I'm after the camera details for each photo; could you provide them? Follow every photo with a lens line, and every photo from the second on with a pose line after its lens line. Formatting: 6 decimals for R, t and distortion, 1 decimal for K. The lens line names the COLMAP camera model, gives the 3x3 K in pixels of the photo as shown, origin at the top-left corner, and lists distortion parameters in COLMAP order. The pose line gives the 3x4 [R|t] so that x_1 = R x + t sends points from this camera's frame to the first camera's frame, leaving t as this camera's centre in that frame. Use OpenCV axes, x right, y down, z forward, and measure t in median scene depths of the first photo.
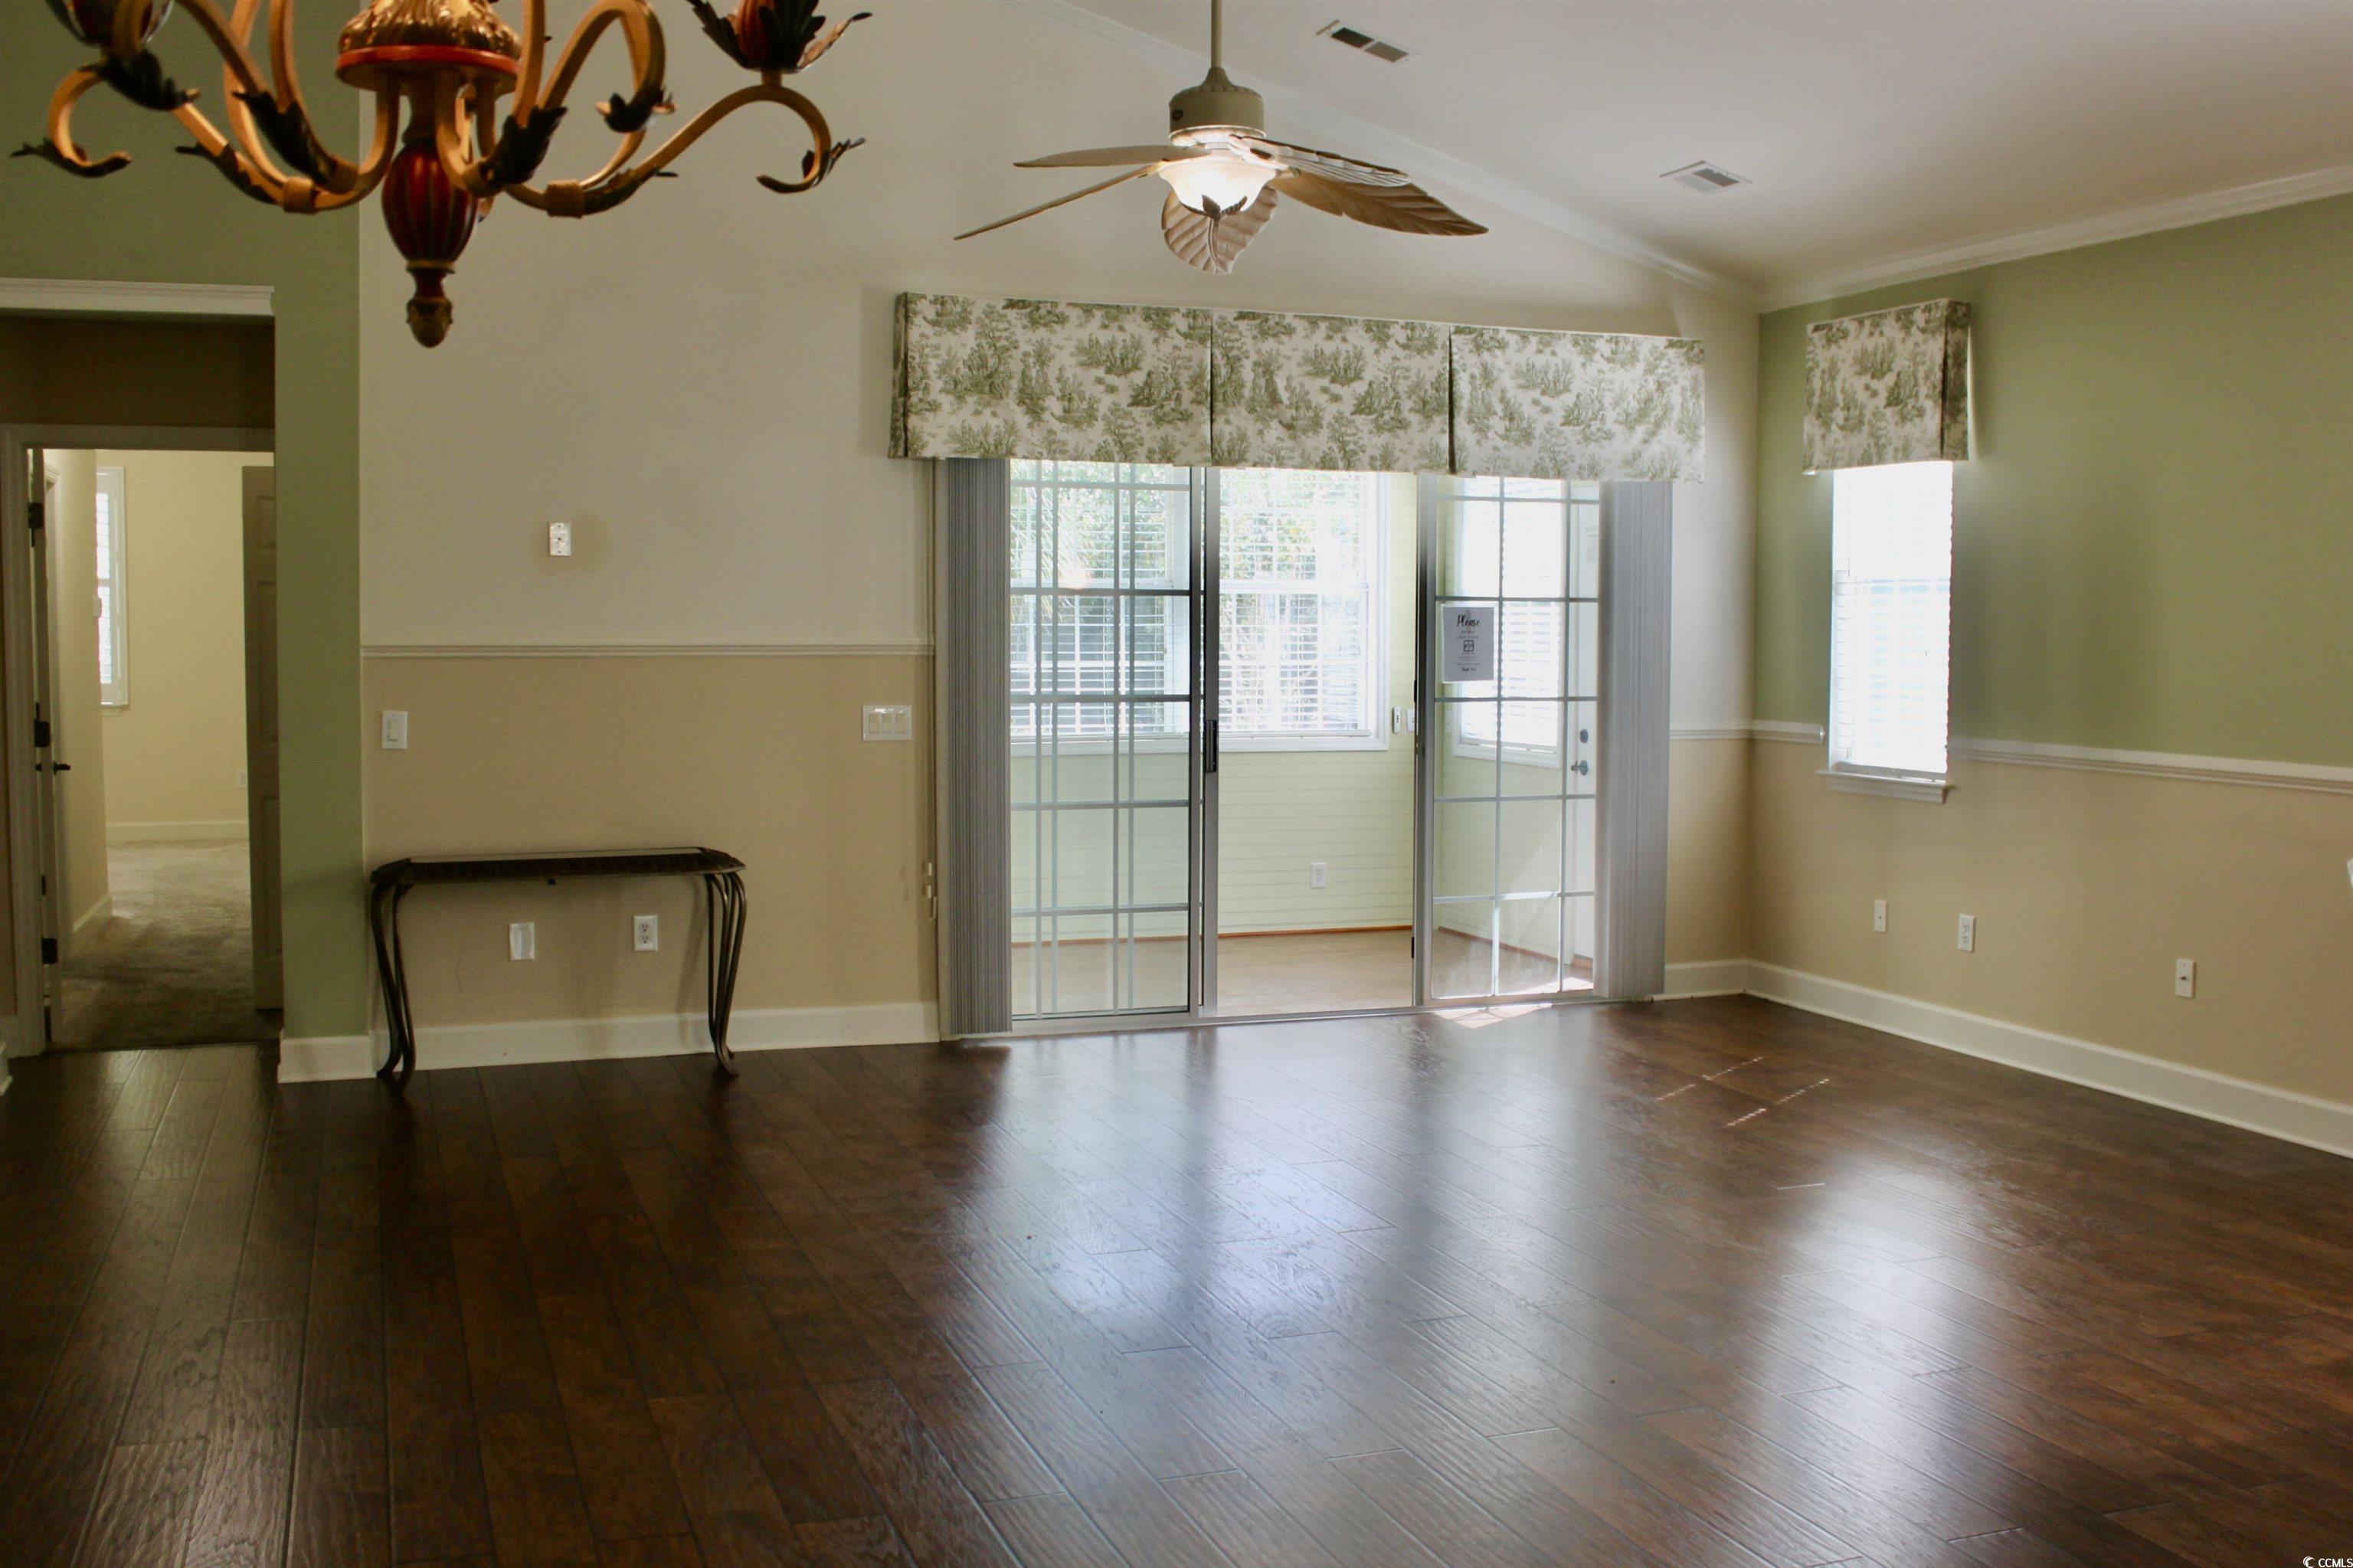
lens RADIAL K [[2266.7, 0, 1193.4], [0, 2266.7, 779.5], [0, 0, 1]] dist [-0.129004, 0.000000]
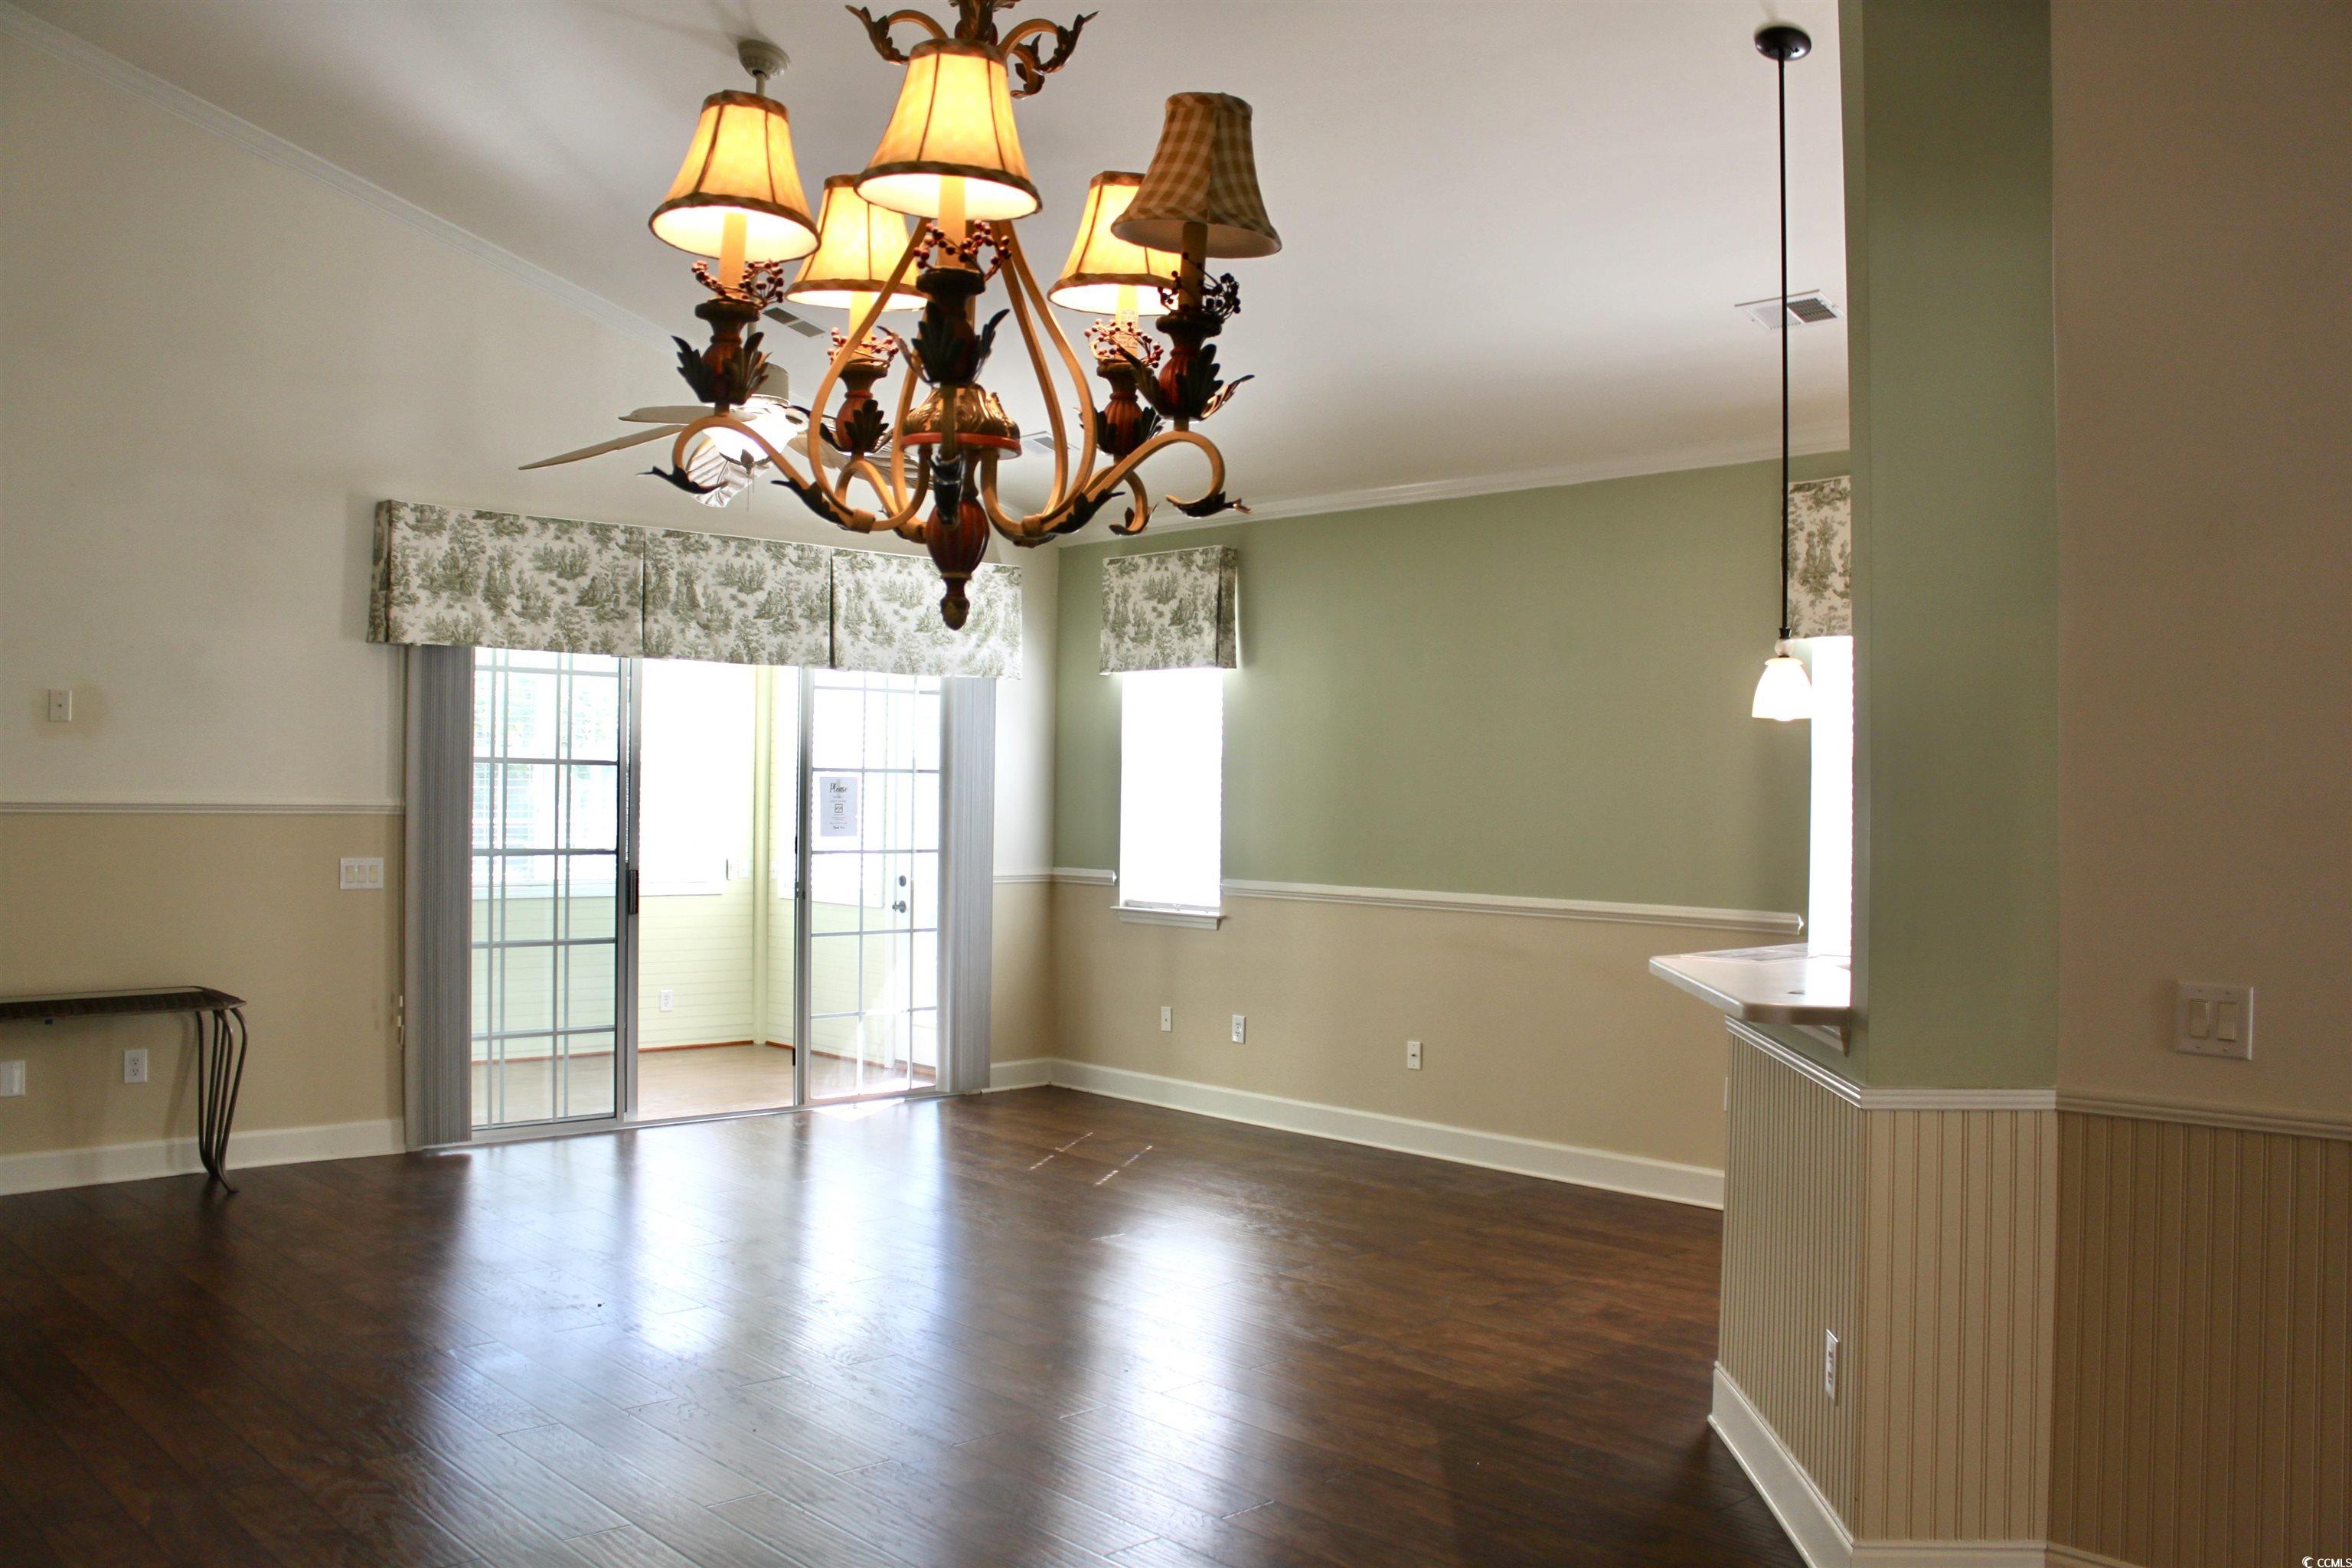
lens RADIAL K [[1952.8, 0, 1188.8], [0, 1952.8, 791.4], [0, 0, 1]] dist [-0.162234, 0.130452]
pose [[0.921341, 0.007821, 0.388676, -0.124268], [0.017342, 0.997975, -0.061191, -0.000603], [-0.388368, 0.063118, 0.919340, -0.045882]]
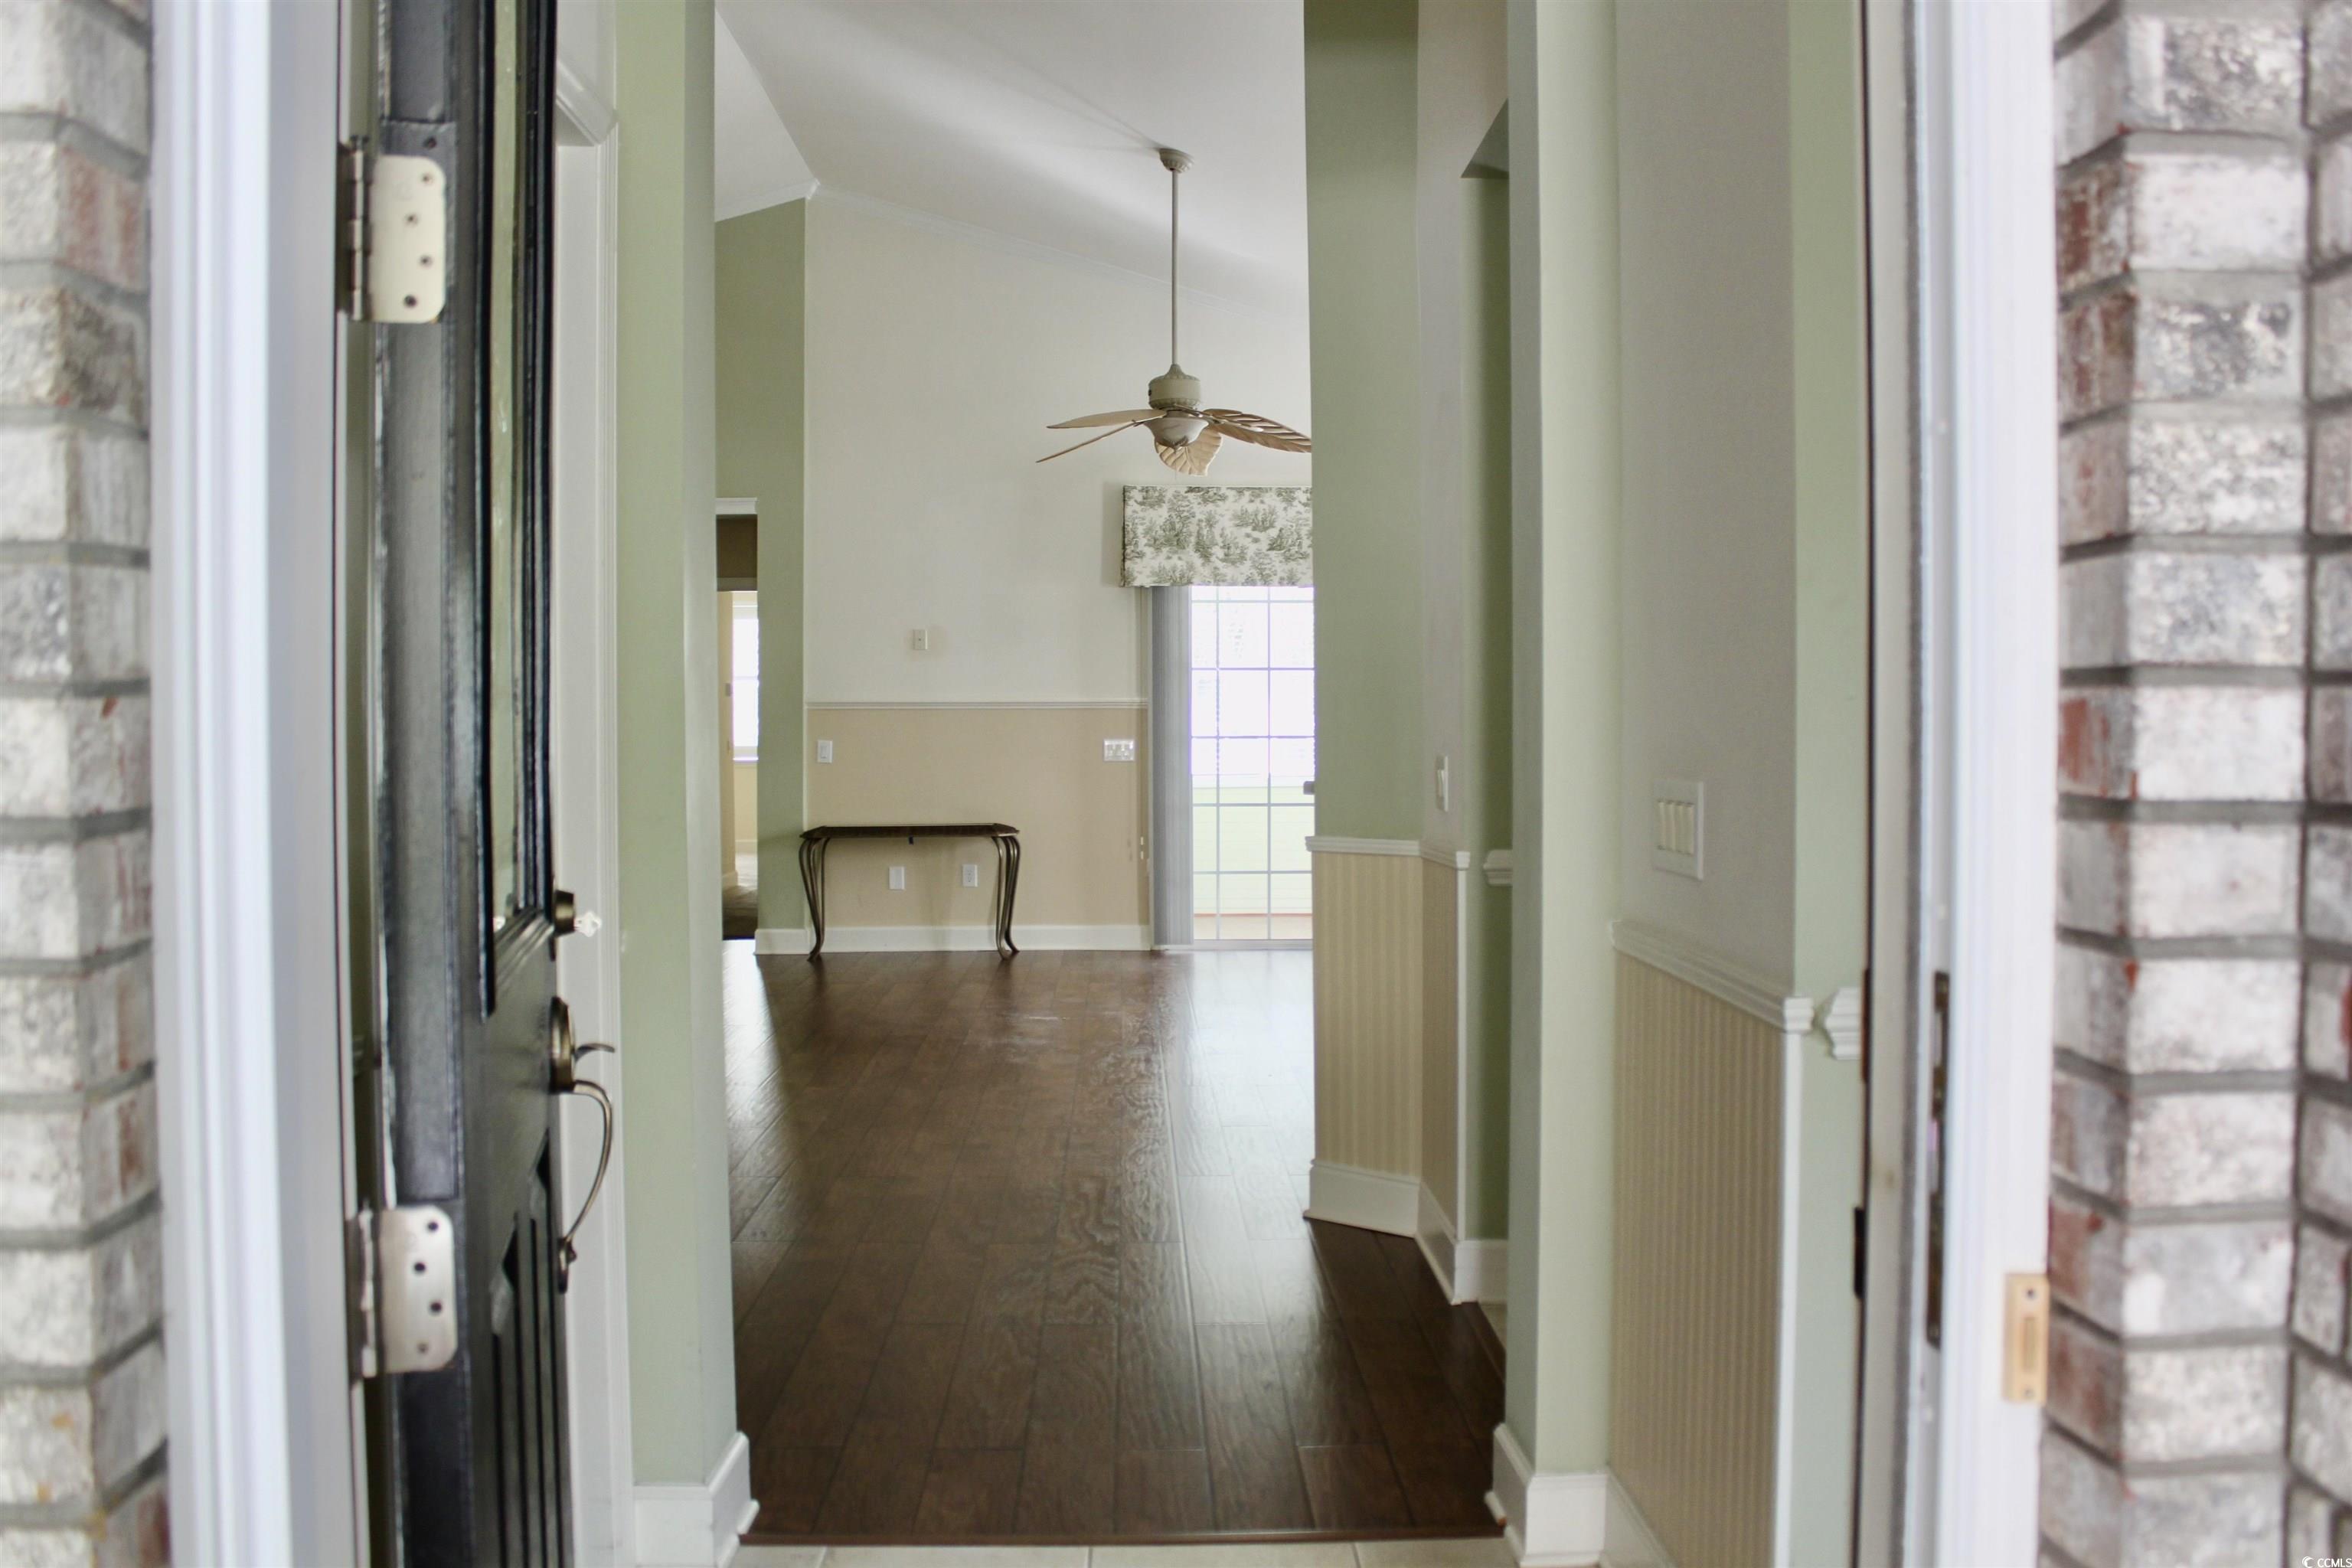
lens RADIAL K [[1952.8, 0, 1169.2], [0, 1952.8, 769.3], [0, 0, 1]] dist [-0.162234, 0.130452]
pose [[0.949627, 0.002391, -0.313374, 0.336307], [-0.016979, 0.998895, -0.043831, 0.048925], [0.312923, 0.046944, 0.948618, -0.310811]]
